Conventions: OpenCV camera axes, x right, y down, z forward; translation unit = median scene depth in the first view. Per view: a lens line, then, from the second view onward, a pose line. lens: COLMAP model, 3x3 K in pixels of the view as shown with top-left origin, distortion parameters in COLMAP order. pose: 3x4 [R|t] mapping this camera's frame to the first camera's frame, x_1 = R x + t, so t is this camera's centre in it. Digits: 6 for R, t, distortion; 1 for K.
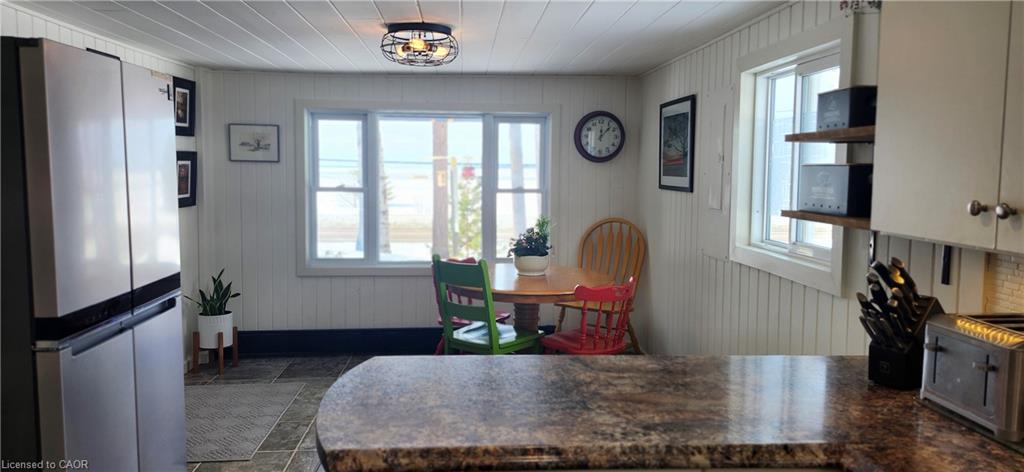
lens RADIAL K [[715.5, 0, 504.2], [0, 715.5, 224.9], [0, 0, 1]] dist [0.067233, -0.080203]
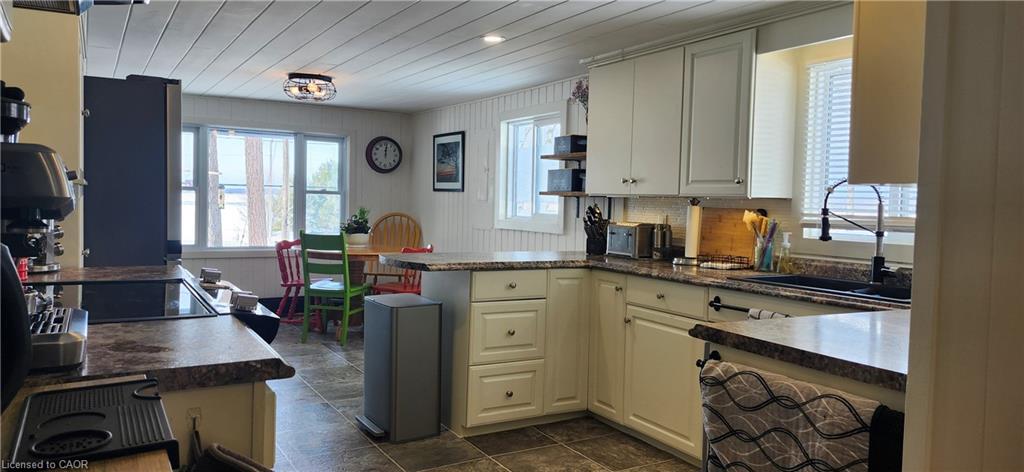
lens RADIAL K [[715.5, 0, 518.8], [0, 715.5, 224.0], [0, 0, 1]] dist [0.067233, -0.080203]
pose [[0.886605, 0.000975, 0.462526, -0.414540], [0.016728, 0.999276, -0.034173, 0.094938], [-0.462224, 0.038035, 0.885947, -0.529145]]
